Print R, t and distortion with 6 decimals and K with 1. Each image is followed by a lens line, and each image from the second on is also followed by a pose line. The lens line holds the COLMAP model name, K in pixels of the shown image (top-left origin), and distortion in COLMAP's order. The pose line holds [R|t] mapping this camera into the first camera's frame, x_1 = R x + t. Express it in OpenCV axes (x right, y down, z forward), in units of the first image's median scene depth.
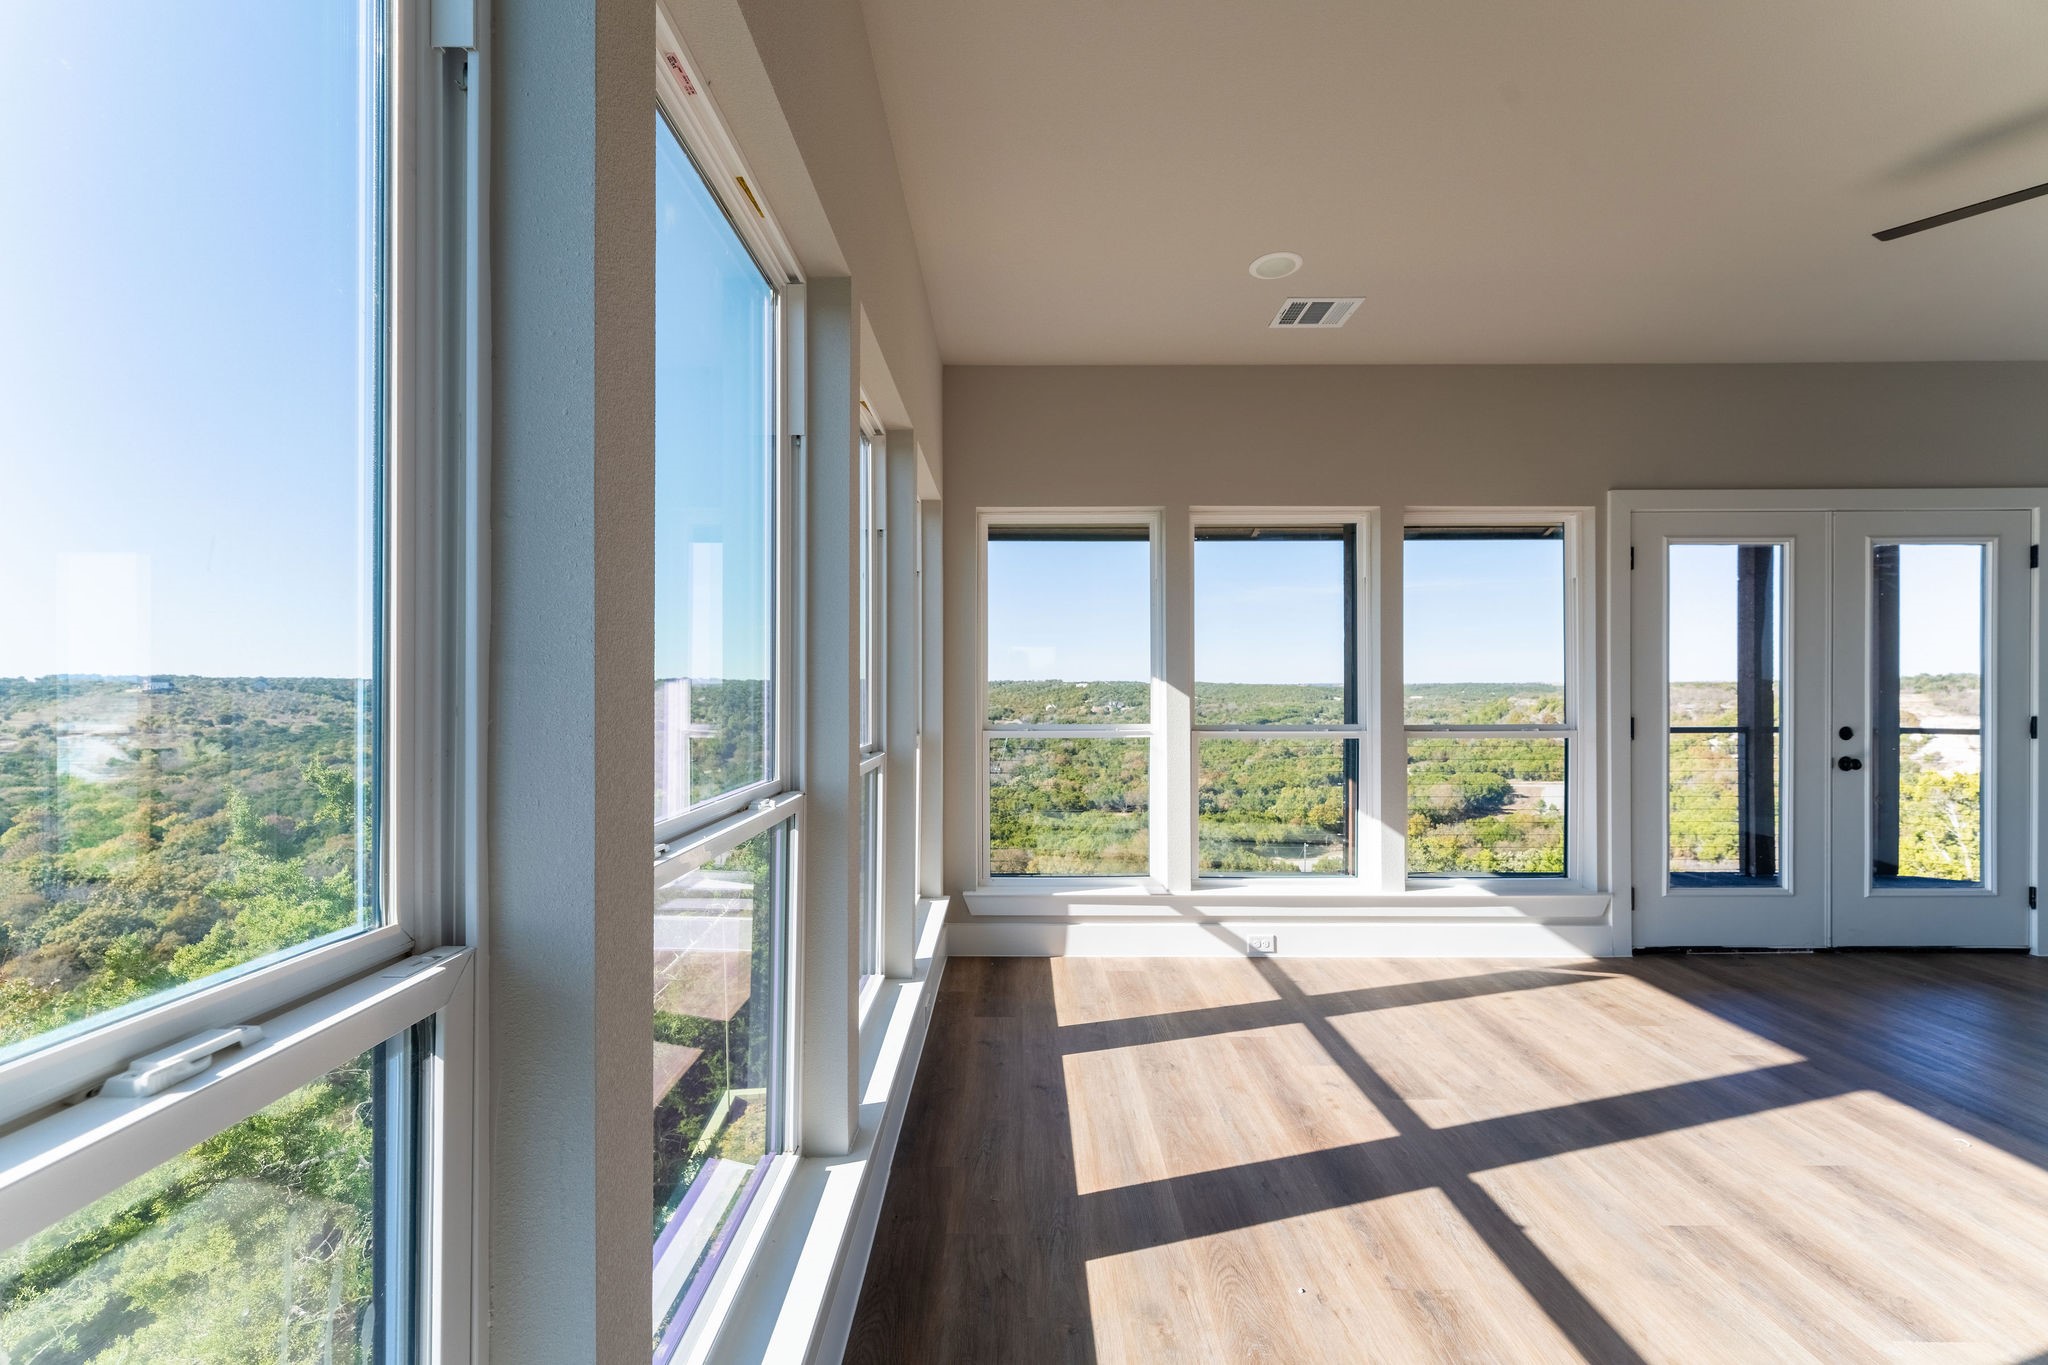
lens RADIAL K [[802.5, 0, 1020.1], [0, 802.5, 683.5], [0, 0, 1]] dist [0.000028, 0.000008]
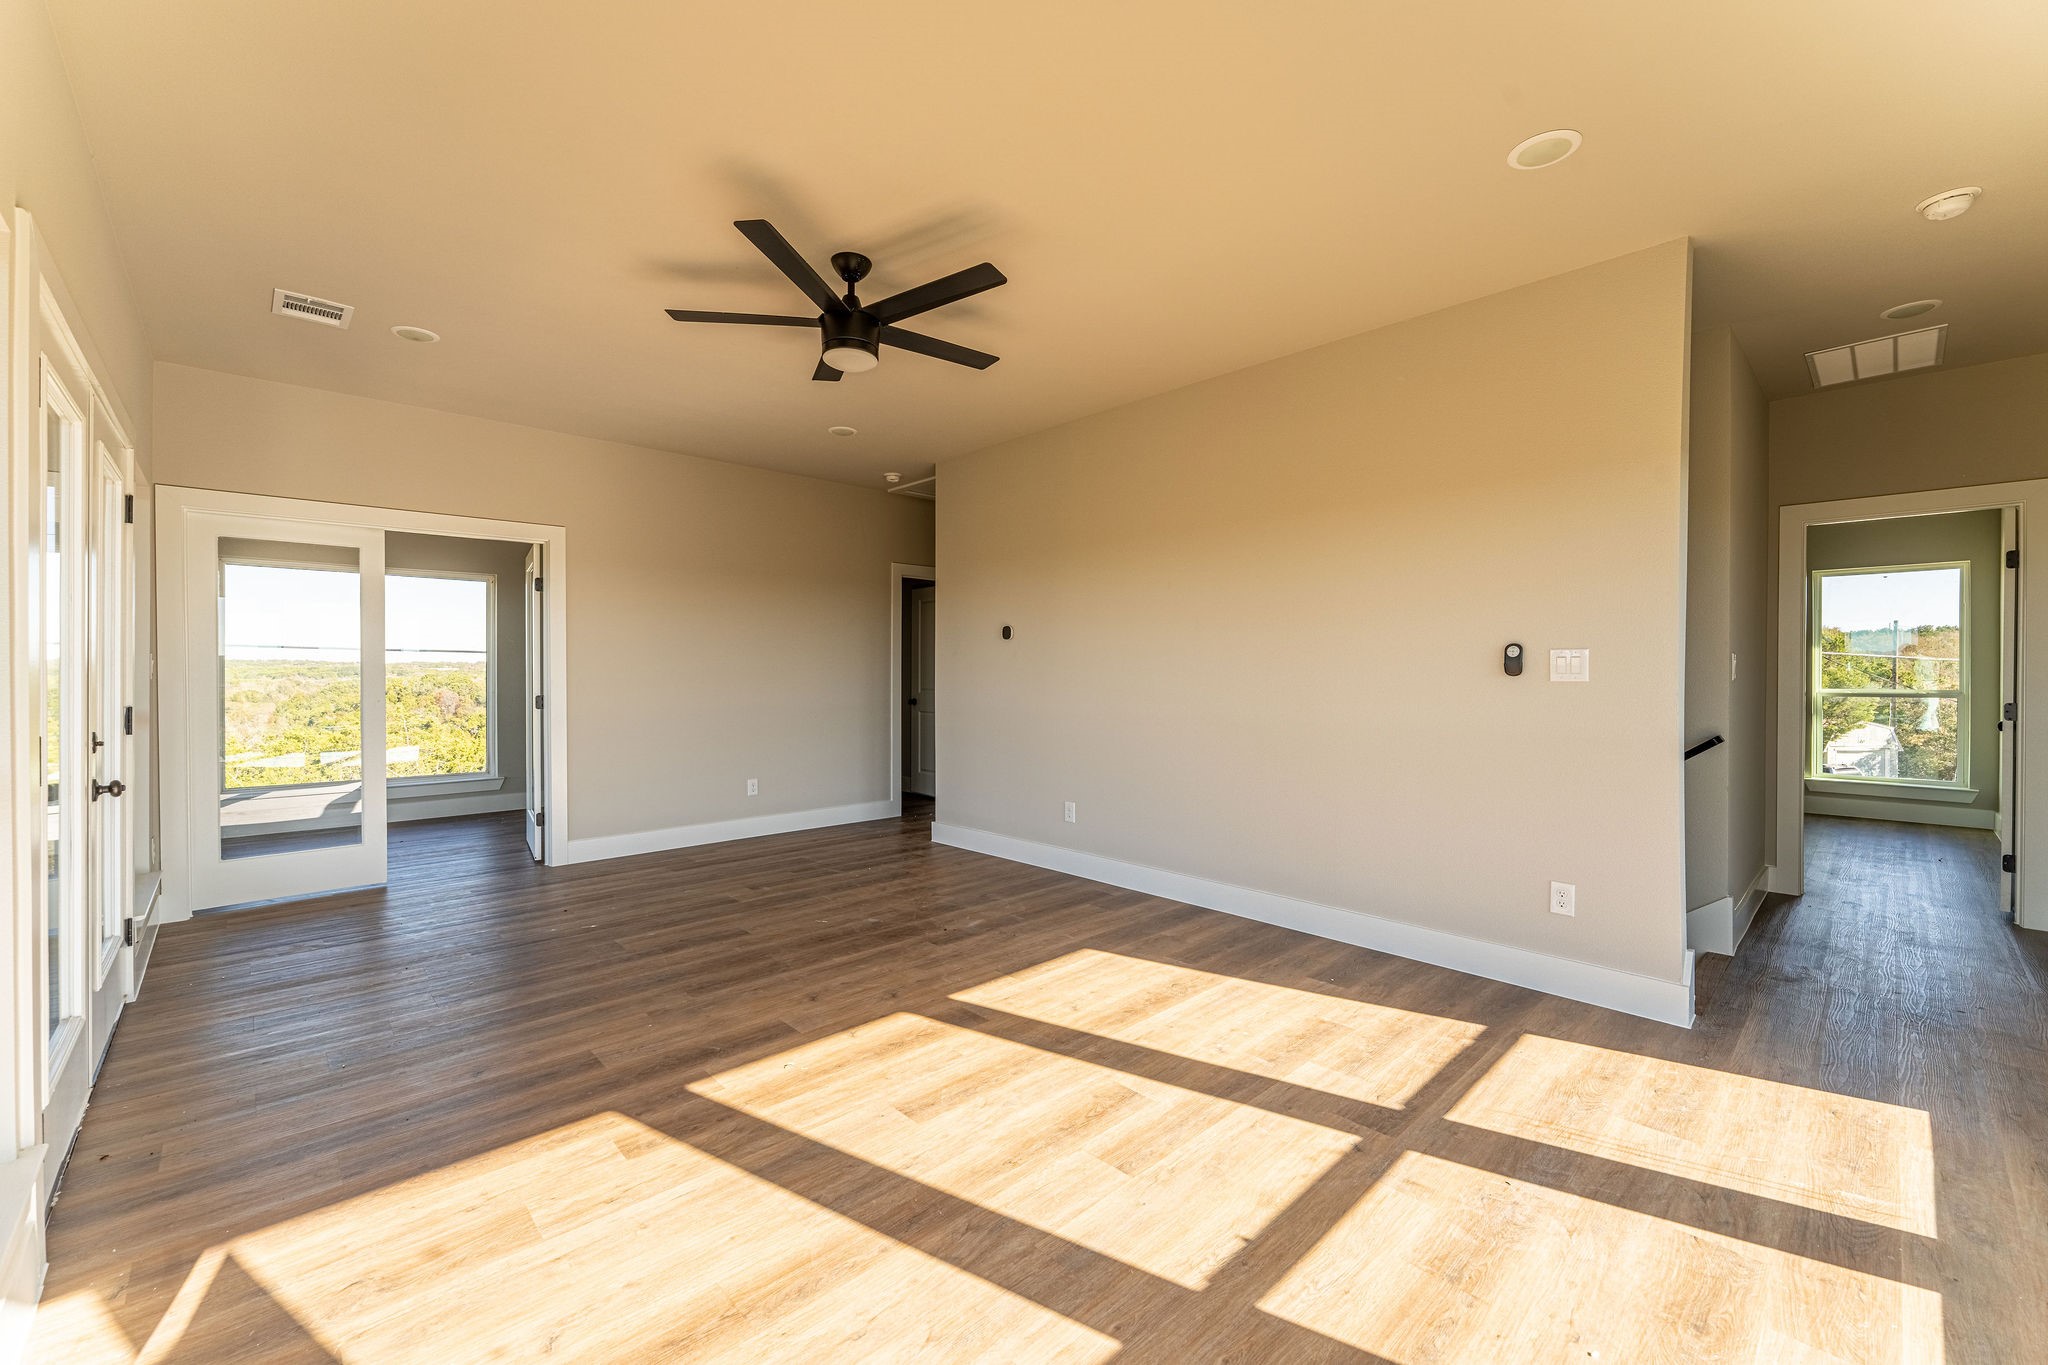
lens RADIAL K [[823.1, 0, 1015.9], [0, 823.1, 675.4], [0, 0, 1]] dist [-0.001564, -0.000251]
pose [[-0.679505, -0.002723, 0.733666, 0.061636], [-0.001666, 0.999996, 0.002168, 0.007356], [-0.733669, 0.000251, -0.679507, 1.033630]]
